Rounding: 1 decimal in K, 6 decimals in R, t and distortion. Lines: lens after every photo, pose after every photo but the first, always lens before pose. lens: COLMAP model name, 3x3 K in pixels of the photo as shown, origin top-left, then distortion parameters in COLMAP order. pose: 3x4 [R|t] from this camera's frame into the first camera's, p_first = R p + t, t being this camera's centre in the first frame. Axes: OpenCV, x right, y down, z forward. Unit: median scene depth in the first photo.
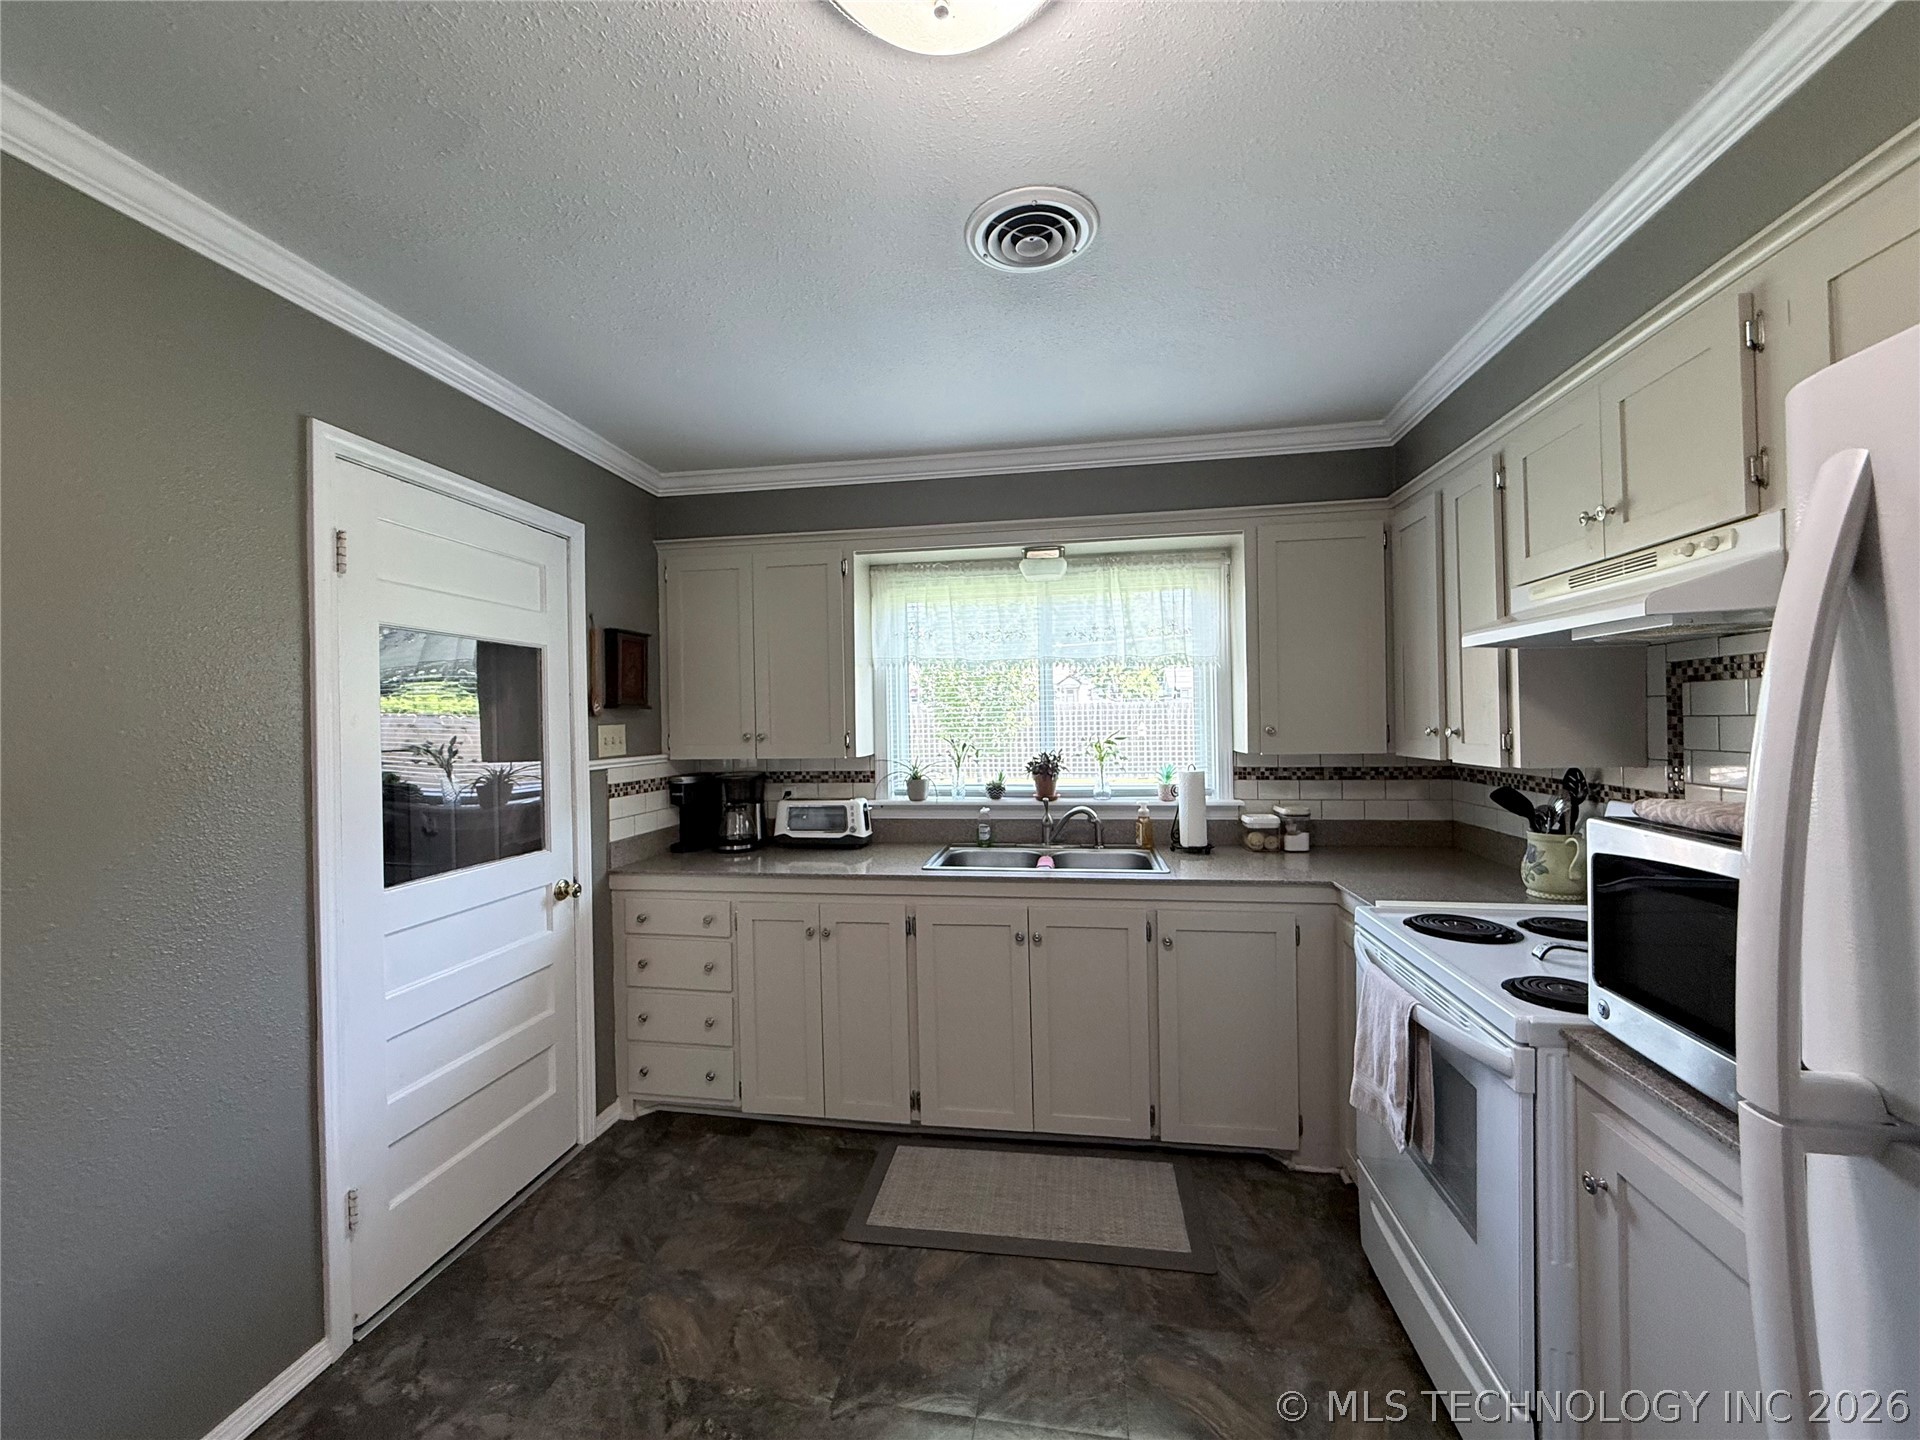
lens RADIAL K [[763.1, 0, 956.6], [0, 763.1, 717.5], [0, 0, 1]] dist [-0.000426, 0.000426]
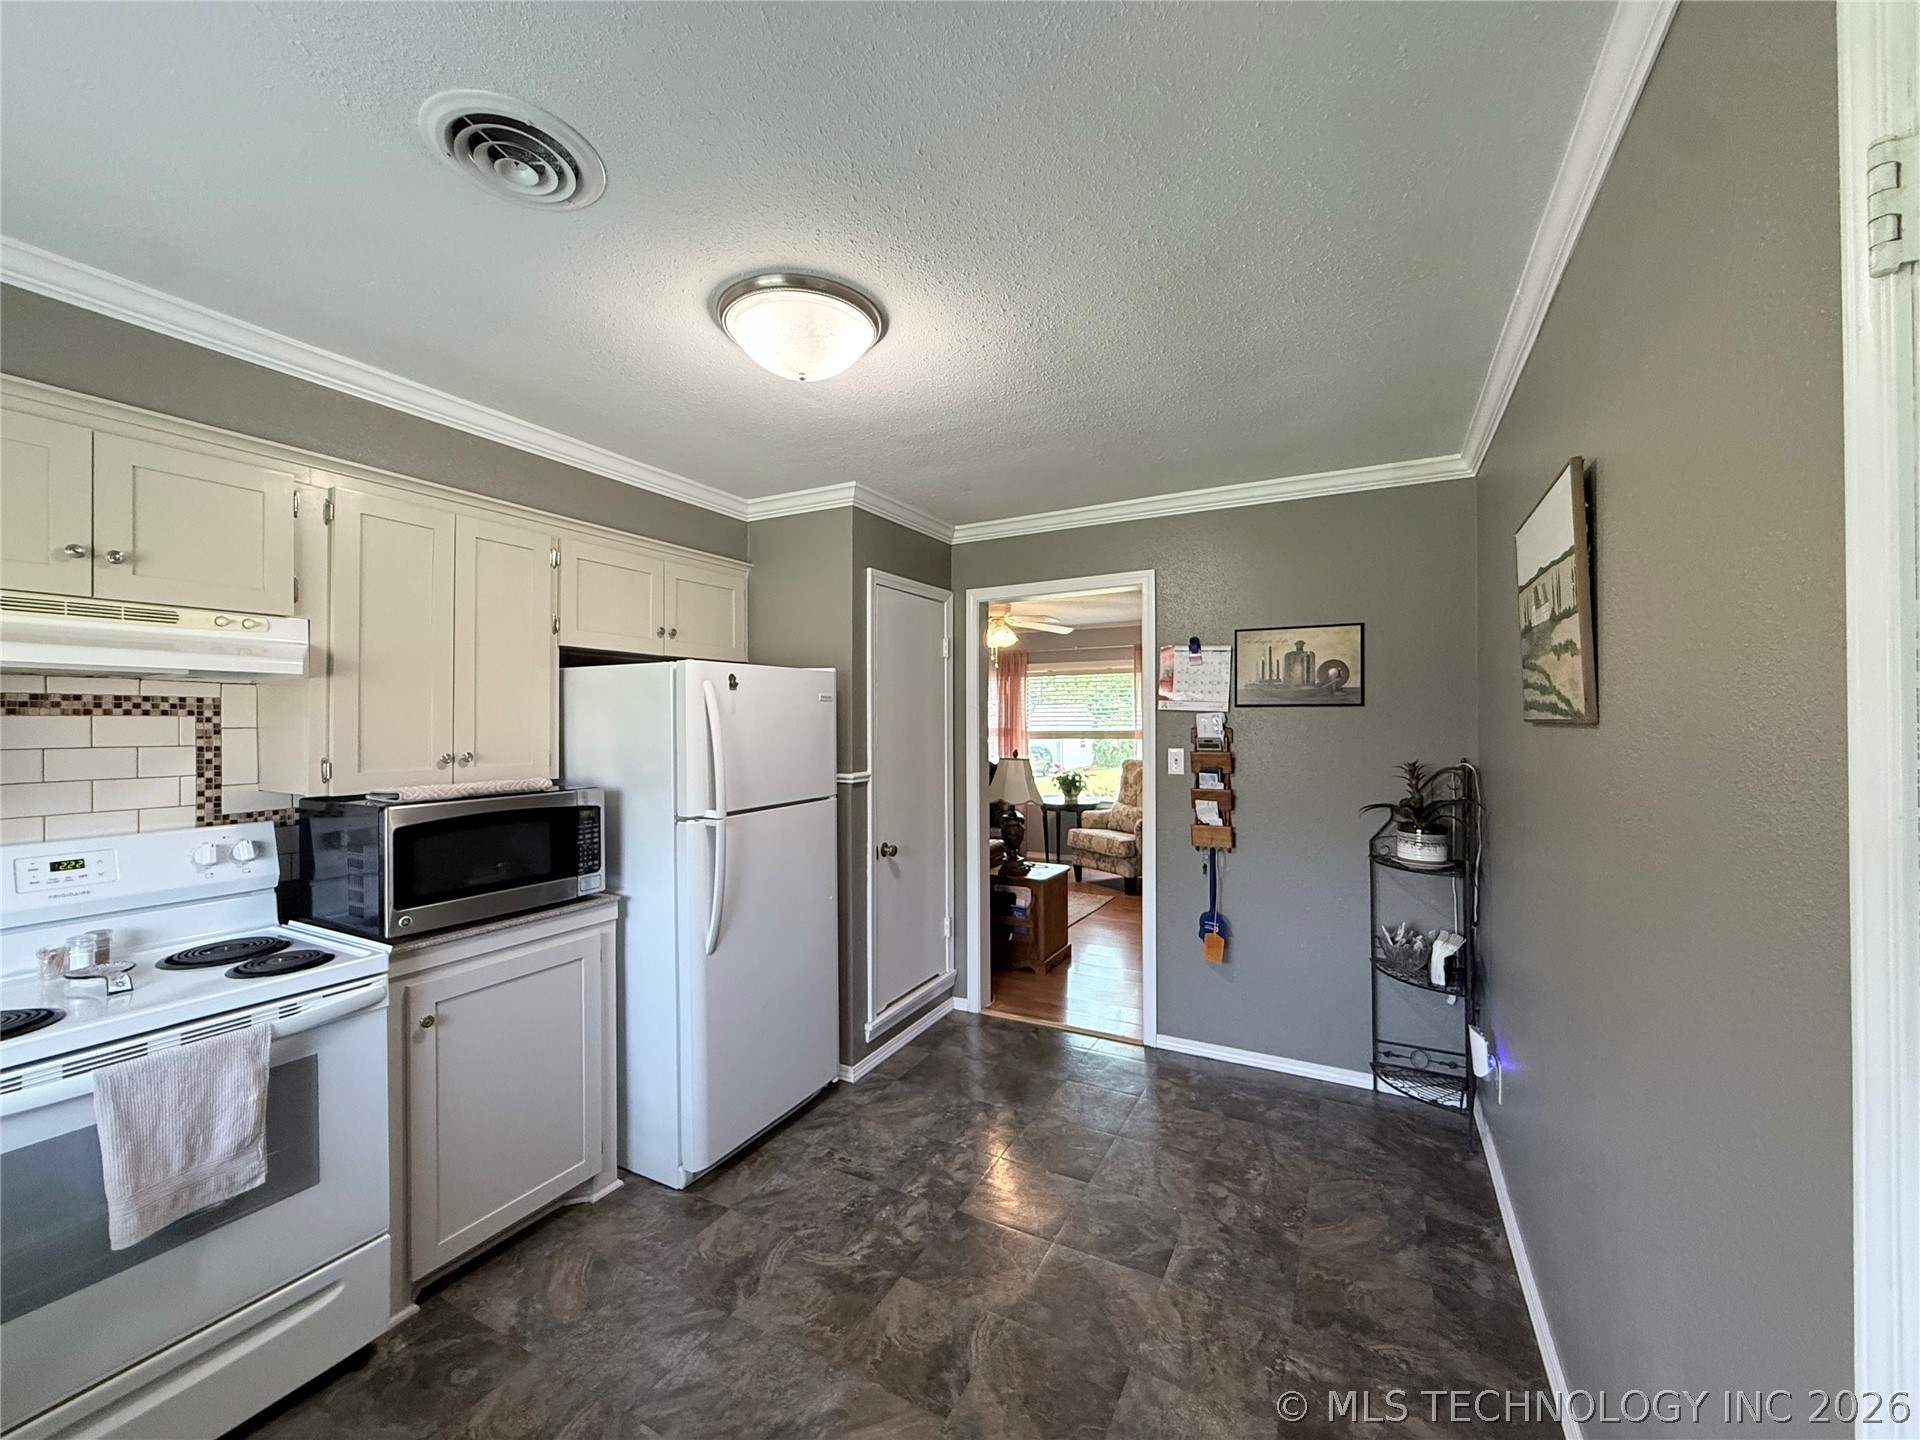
lens RADIAL K [[763.1, 0, 957.8], [0, 763.1, 727.2], [0, 0, 1]] dist [-0.000426, 0.000426]
pose [[-0.946218, 0.023118, 0.322704, -0.345760], [0.023048, 0.999726, -0.004039, 0.000519], [-0.322709, 0.003616, -0.946491, 0.923541]]
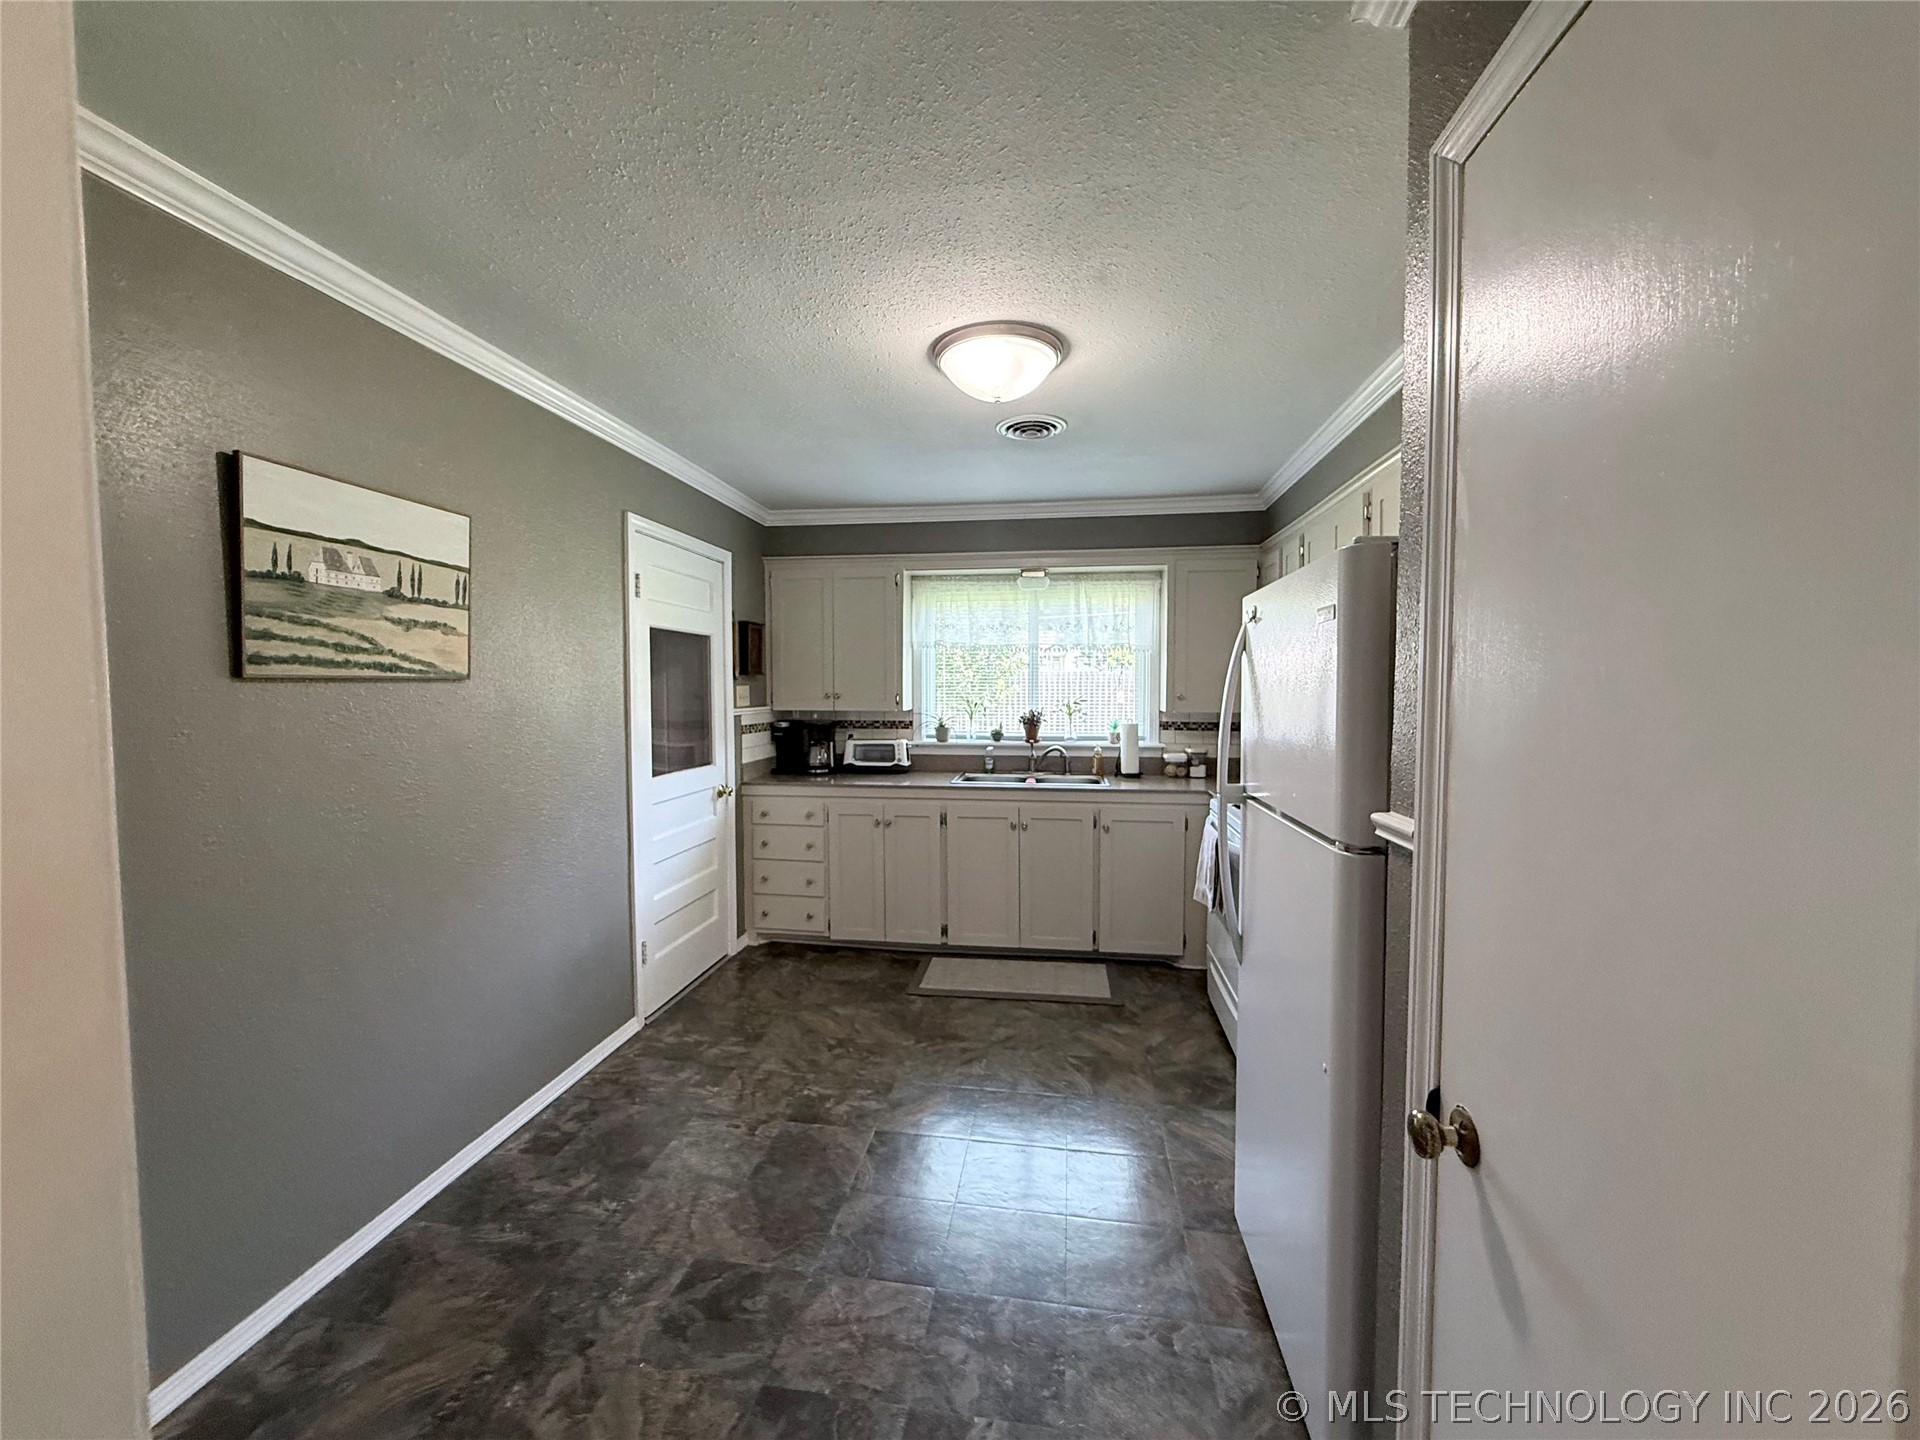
lens RADIAL K [[763.1, 0, 955.4], [0, 763.1, 721.5], [0, 0, 1]] dist [-0.000426, 0.000426]
pose [[0.999709, 0.016370, 0.017731, -0.063356], [-0.017250, 0.998566, 0.050670, -0.003123], [-0.016876, -0.050961, 0.998558, -0.516017]]
